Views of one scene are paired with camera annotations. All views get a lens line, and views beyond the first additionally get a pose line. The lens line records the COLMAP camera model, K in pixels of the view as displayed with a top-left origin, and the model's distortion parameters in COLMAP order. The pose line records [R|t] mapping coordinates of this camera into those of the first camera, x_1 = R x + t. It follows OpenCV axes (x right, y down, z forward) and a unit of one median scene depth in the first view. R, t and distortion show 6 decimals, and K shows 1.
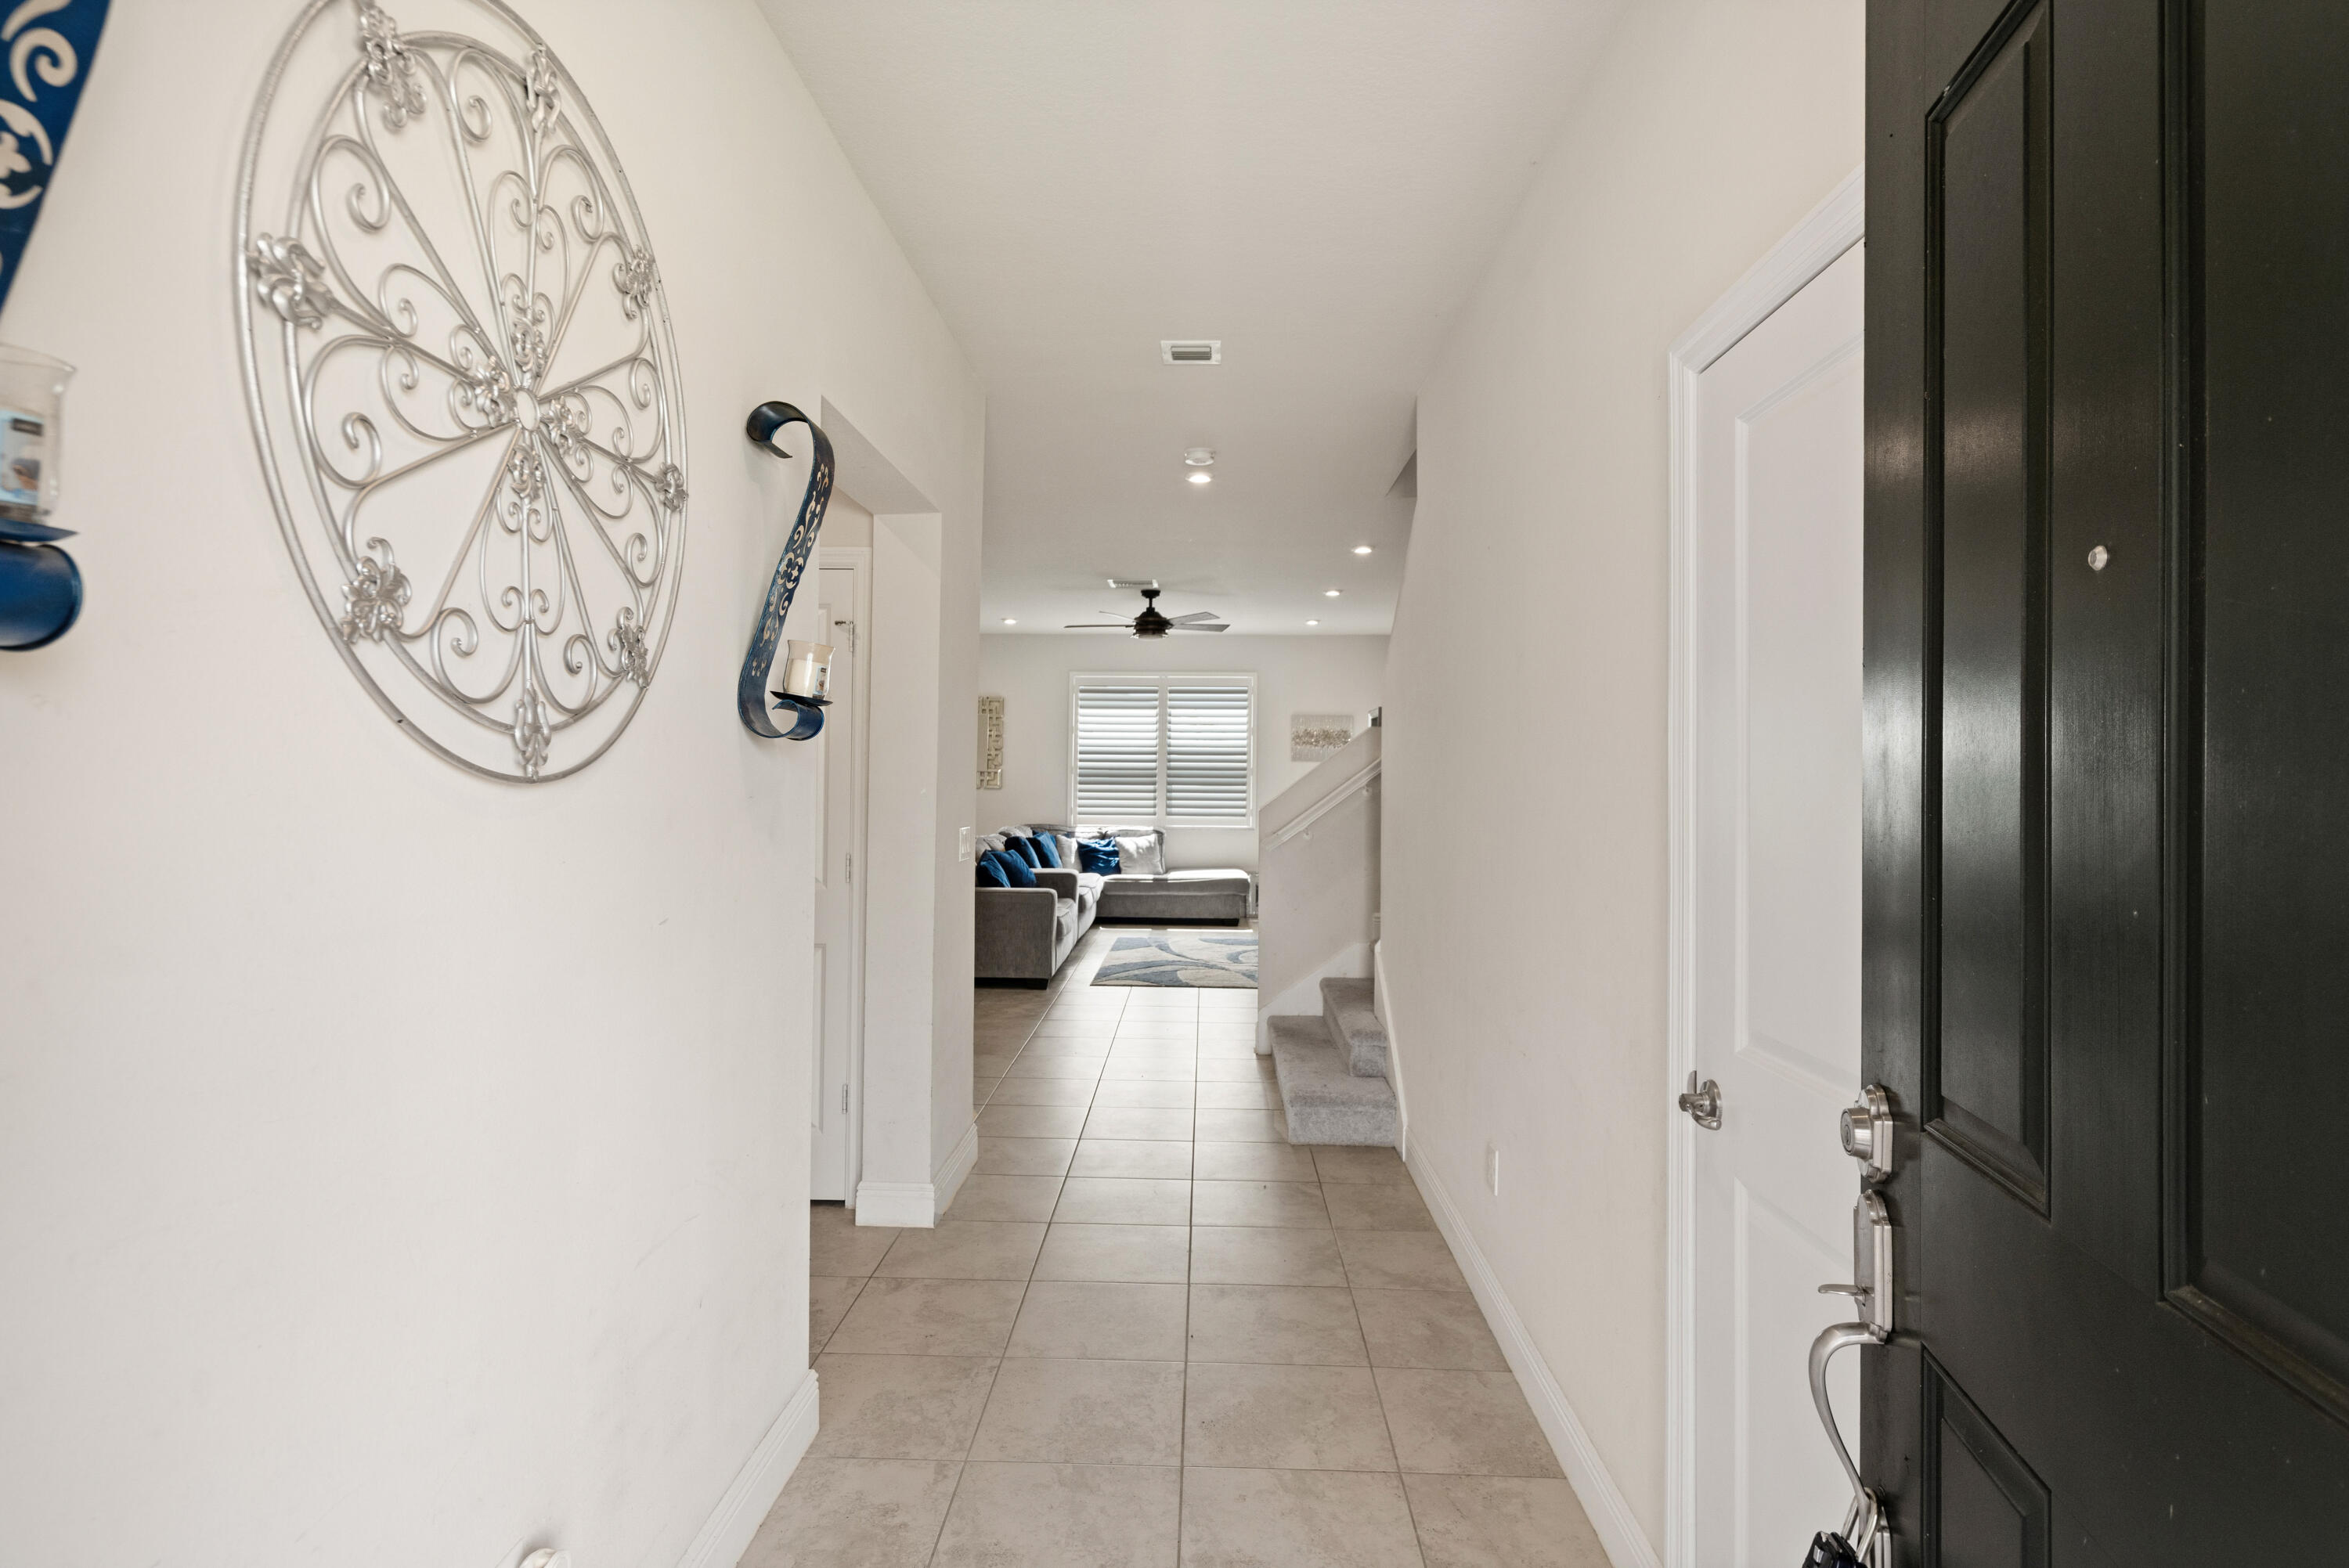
lens RADIAL K [[1208.1, 0, 1175.7], [0, 1208.1, 778.0], [0, 0, 1]] dist [0.000127, 0.000010]
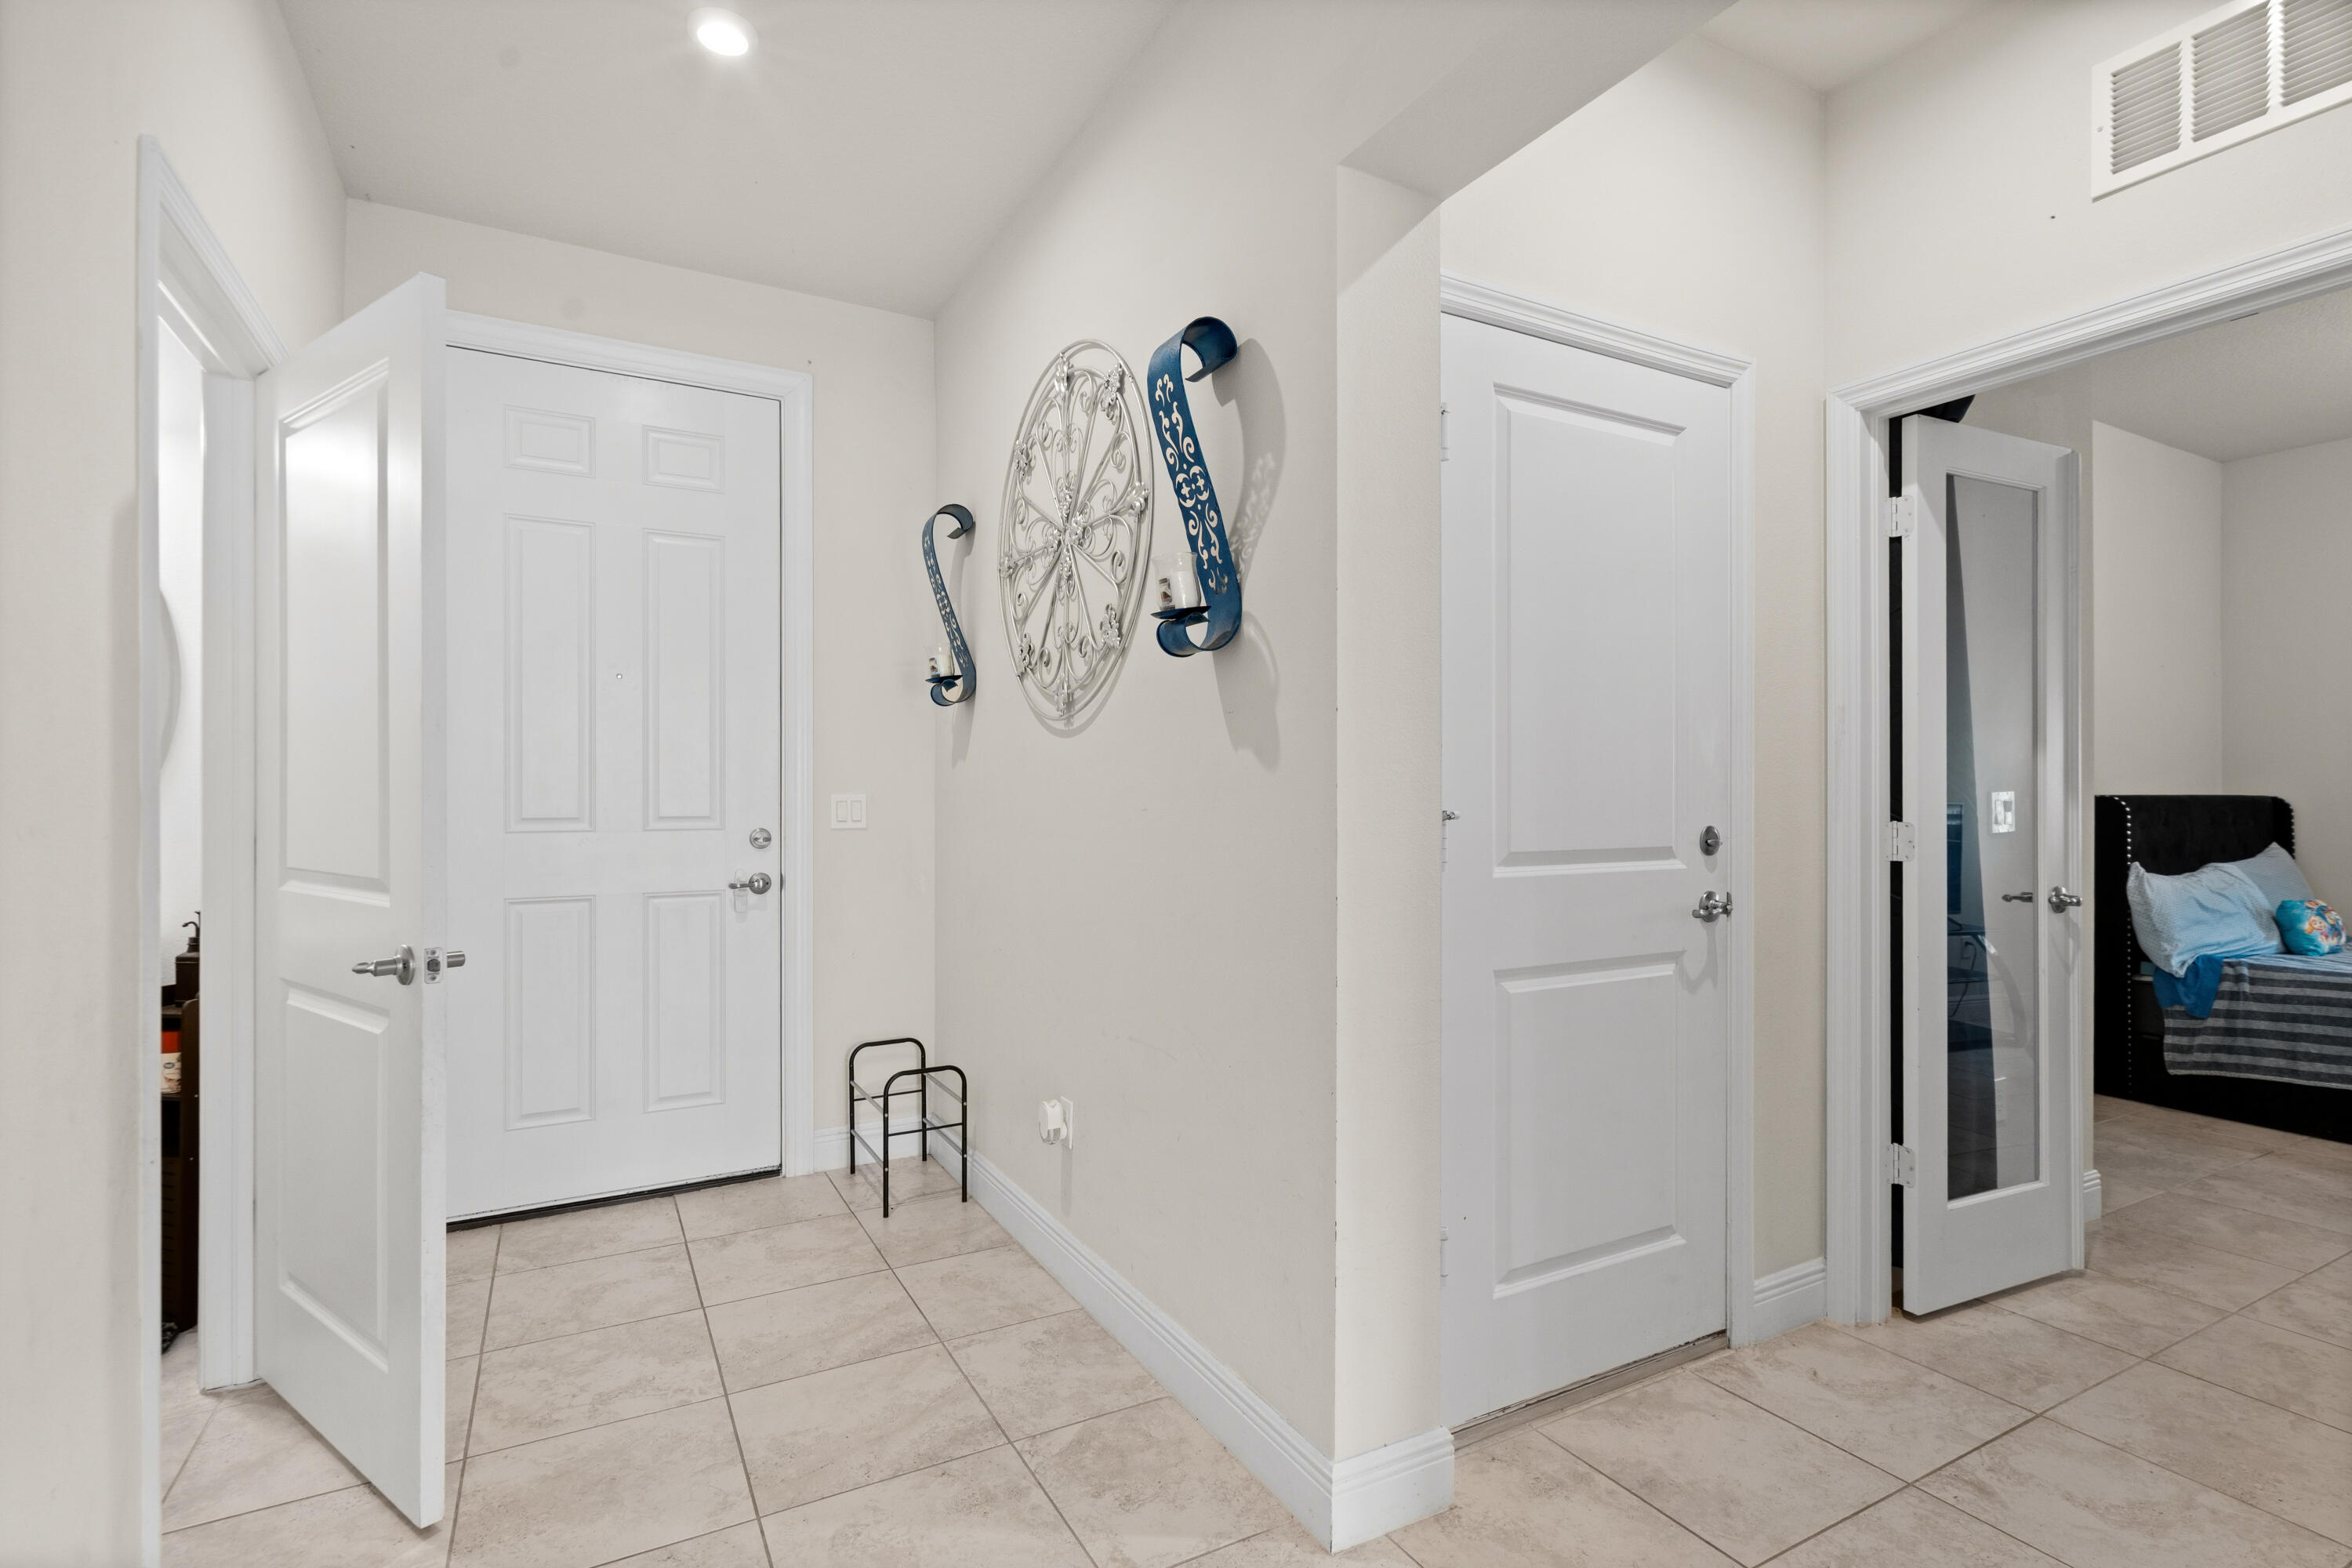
lens RADIAL K [[1087.3, 0, 1173.3], [0, 1087.3, 801.3], [0, 0, 1]] dist [0.002570, 0.000802]
pose [[-0.872116, -0.000366, -0.489299, 0.082555], [0.001129, 0.999996, -0.002762, 0.059136], [0.489297, -0.002961, -0.872112, 1.121878]]
